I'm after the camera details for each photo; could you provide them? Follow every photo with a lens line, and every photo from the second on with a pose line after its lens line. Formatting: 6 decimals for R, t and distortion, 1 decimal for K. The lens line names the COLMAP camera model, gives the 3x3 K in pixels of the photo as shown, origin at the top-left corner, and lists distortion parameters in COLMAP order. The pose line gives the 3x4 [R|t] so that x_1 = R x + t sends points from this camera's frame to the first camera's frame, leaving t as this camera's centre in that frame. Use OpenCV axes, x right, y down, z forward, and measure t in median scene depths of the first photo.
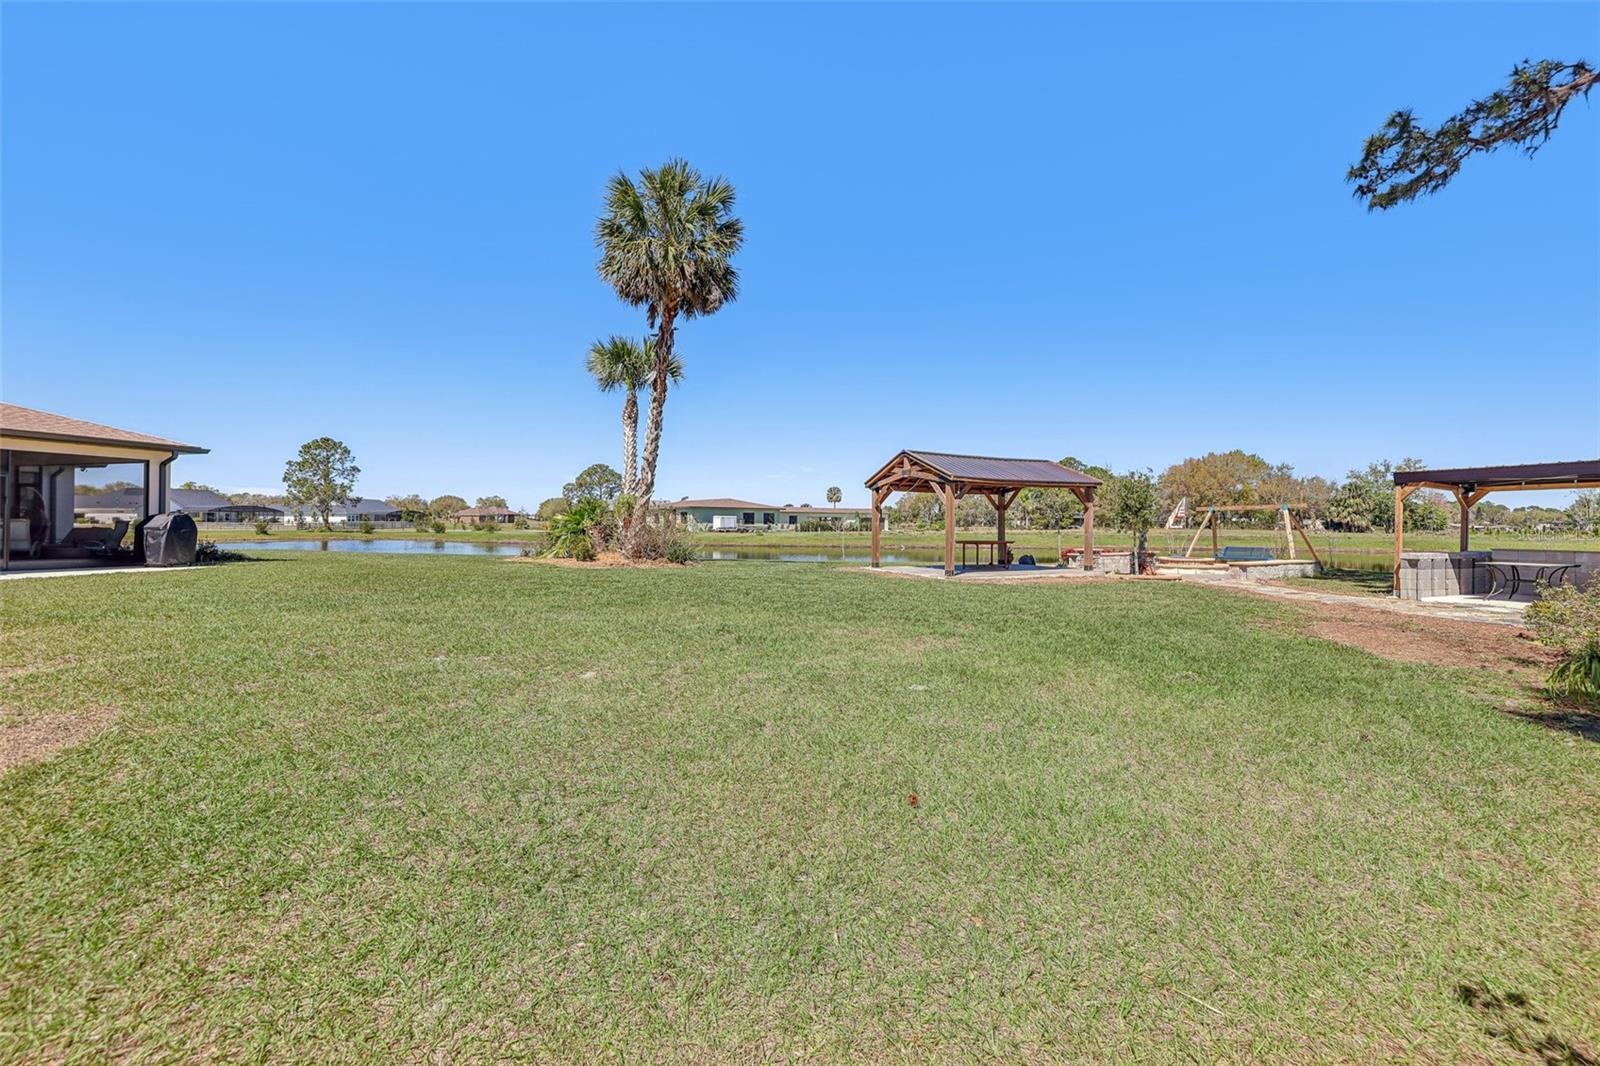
lens RADIAL K [[651.5, 0, 777.1], [0, 651.5, 522.9], [0, 0, 1]] dist [0.003008, 0.000194]
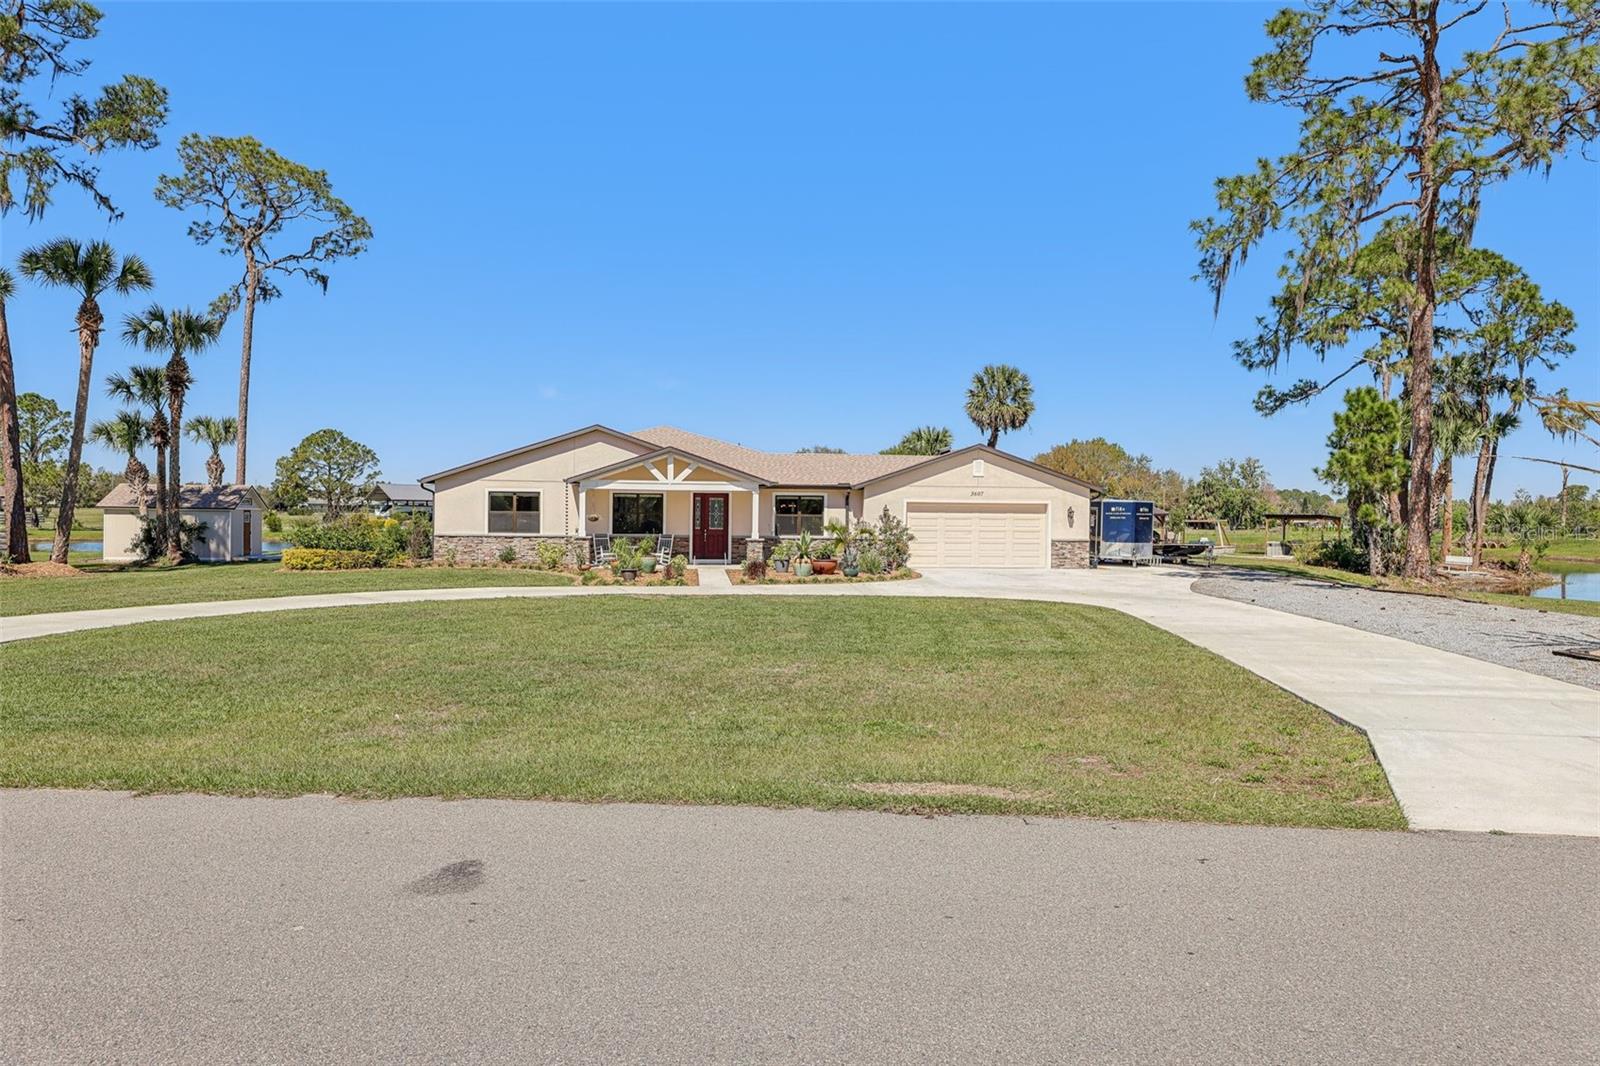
lens RADIAL K [[1115.5, 0, 784.4], [0, 1115.5, 521.8], [0, 0, 1]] dist [0.021337, -0.003767]
pose [[0.927063, 0.000177, 0.374905, -0.353743], [-0.003387, 0.999963, 0.007903, -0.008730], [-0.374890, -0.008596, 0.927030, -0.342102]]
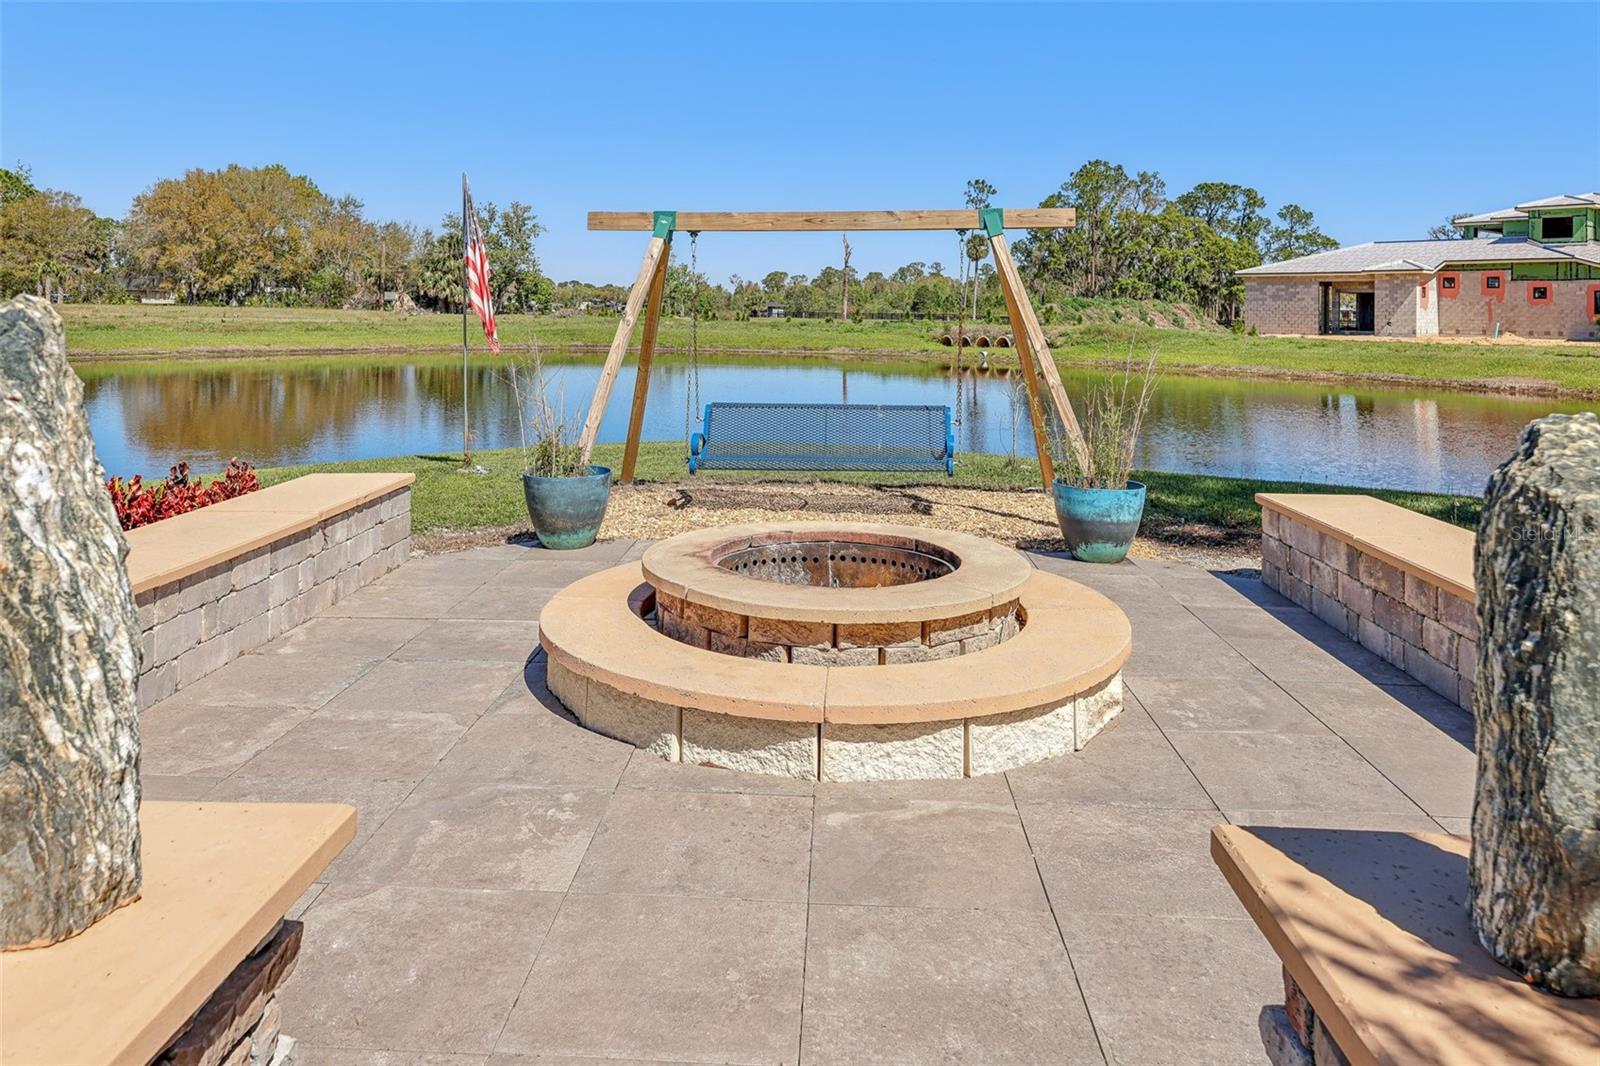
lens RADIAL K [[1115.5, 0, 814.8], [0, 1115.5, 301.9], [0, 0, 1]] dist [0.021337, -0.003767]
pose [[0.464164, 0.009352, 0.885700, 0.089303], [-0.015368, 0.999879, -0.002504, 0.000900], [-0.885616, -0.012449, 0.464252, 0.186249]]
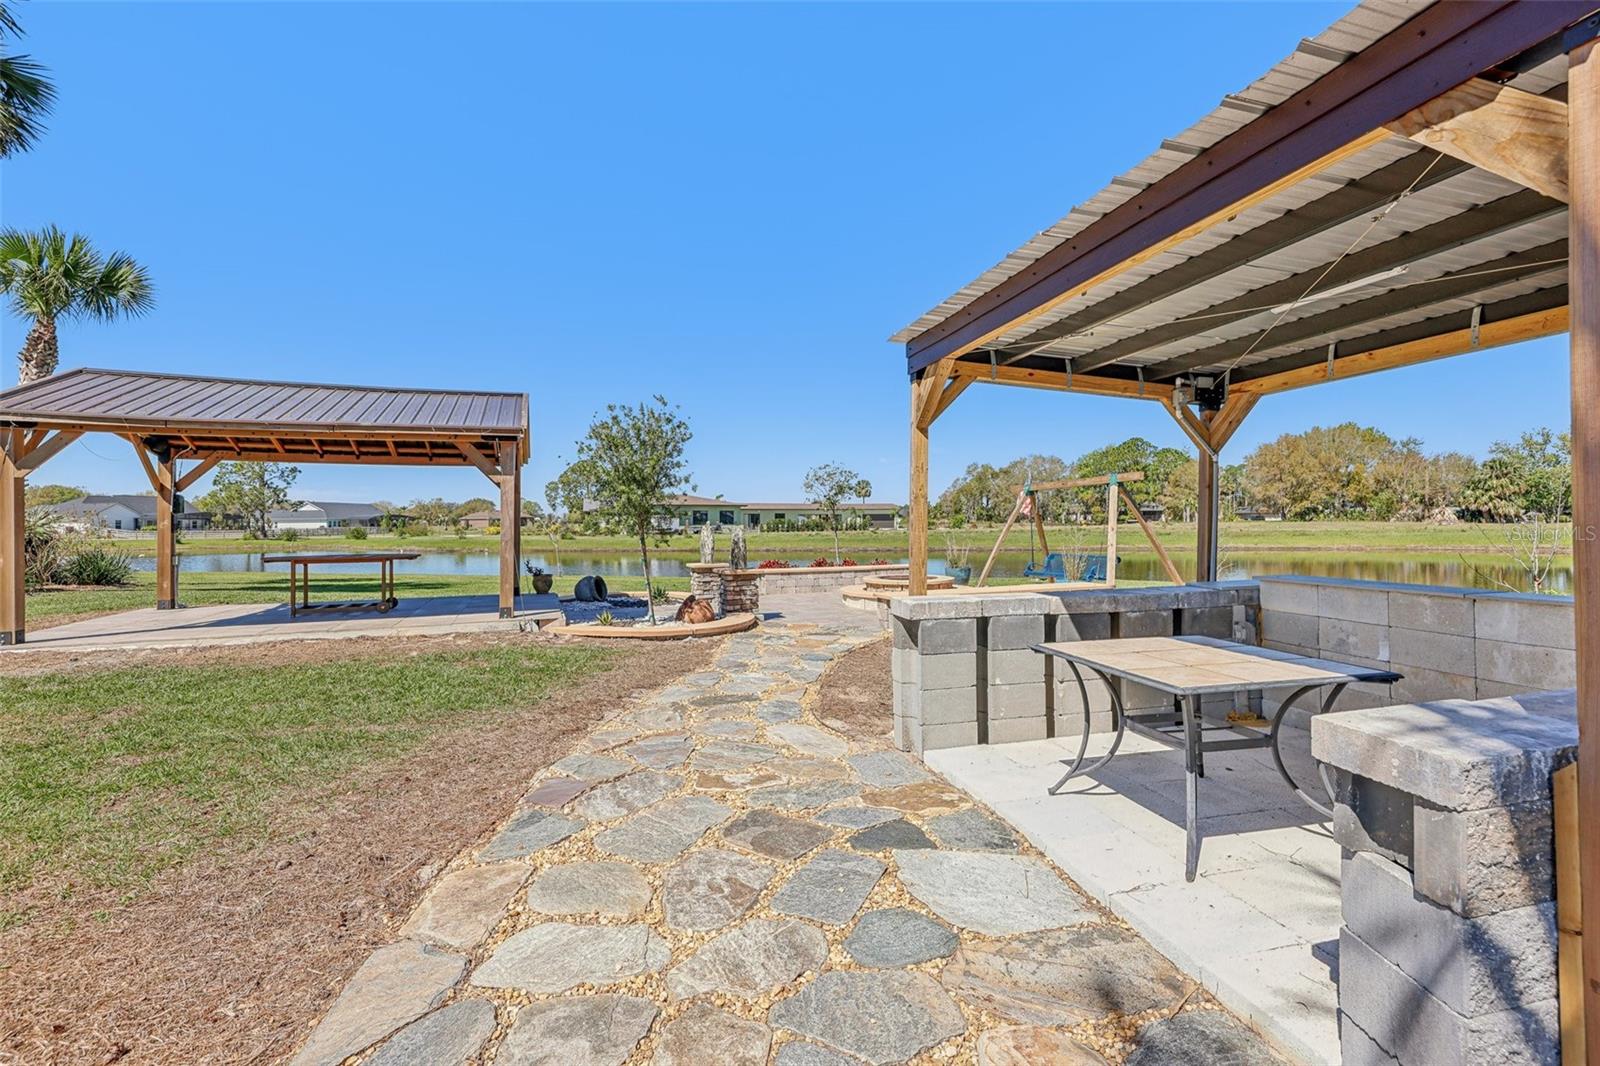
lens RADIAL K [[704.4, 0, 790.5], [0, 704.4, 524.0], [0, 0, 1]] dist [0.010679, 0.000146]
pose [[0.995968, -0.015221, -0.088412, 0.120279], [0.015449, 0.999879, 0.001890, 0.001368], [0.088372, -0.003248, 0.996082, 0.085831]]
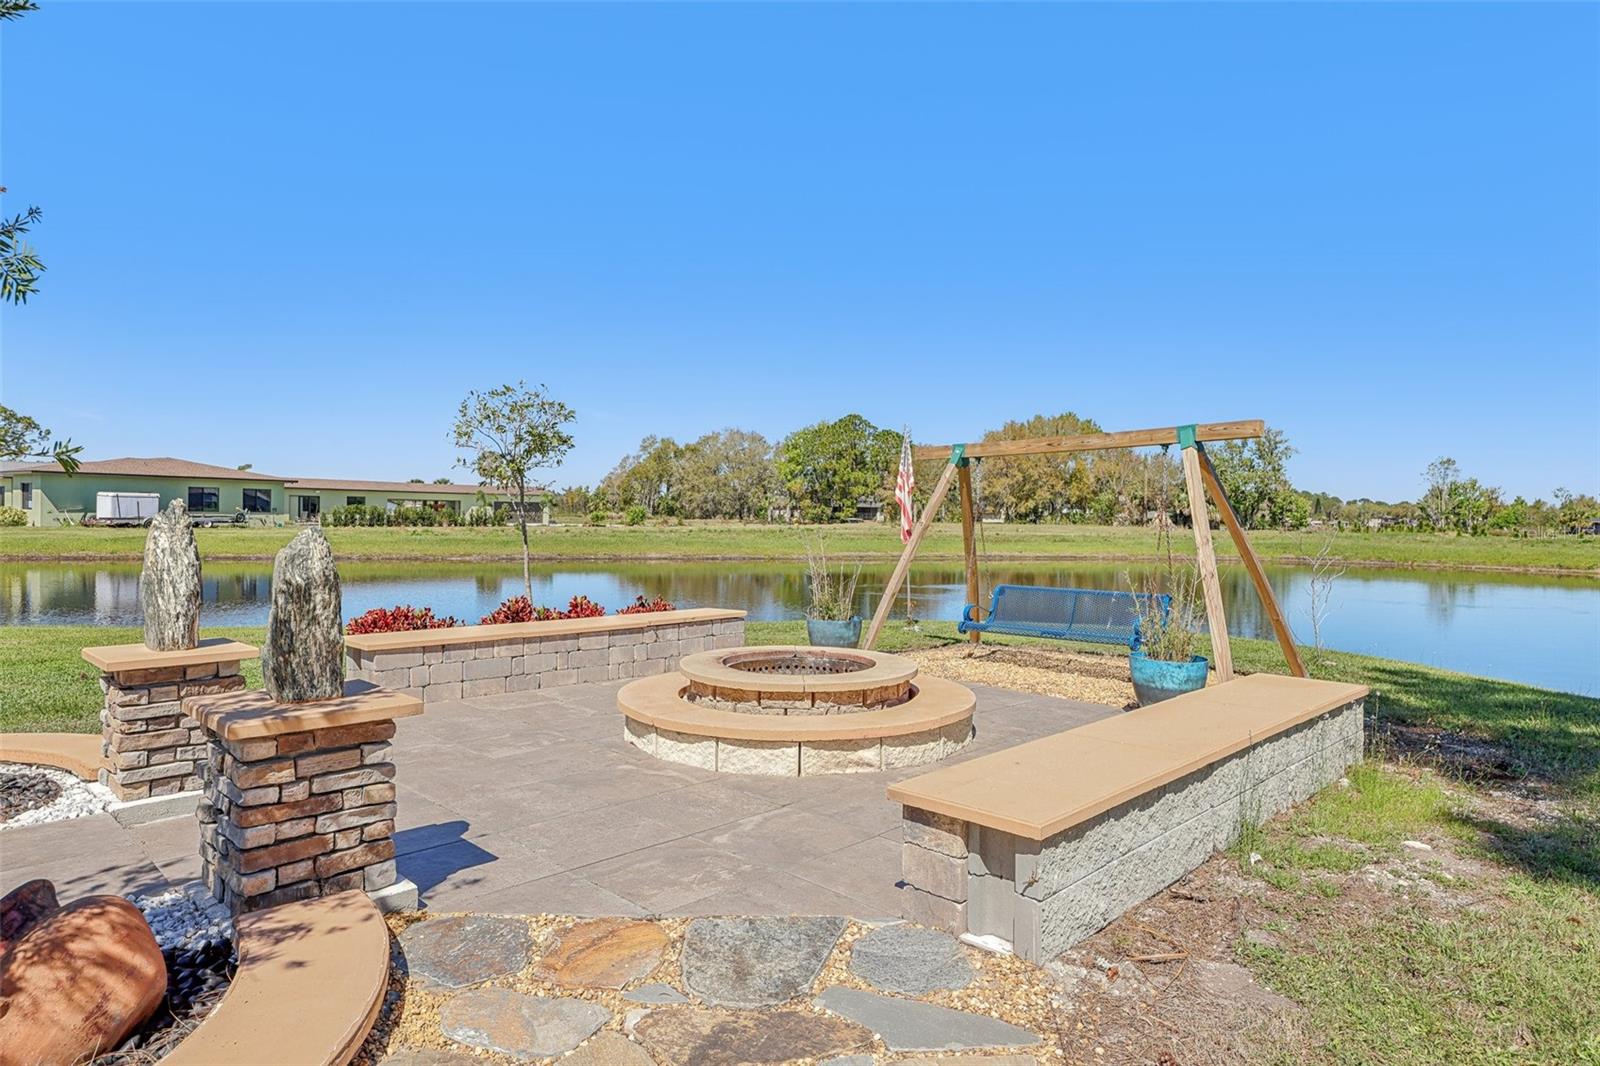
lens RADIAL K [[950.2, 0, 796.6], [0, 950.2, 523.8], [0, 0, 1]] dist [0.032583, 0.006112]
pose [[0.944960, 0.002985, 0.327172, 0.109170], [-0.006458, 0.999934, 0.009530, 0.001476], [-0.327122, -0.011118, 0.944917, 0.148257]]
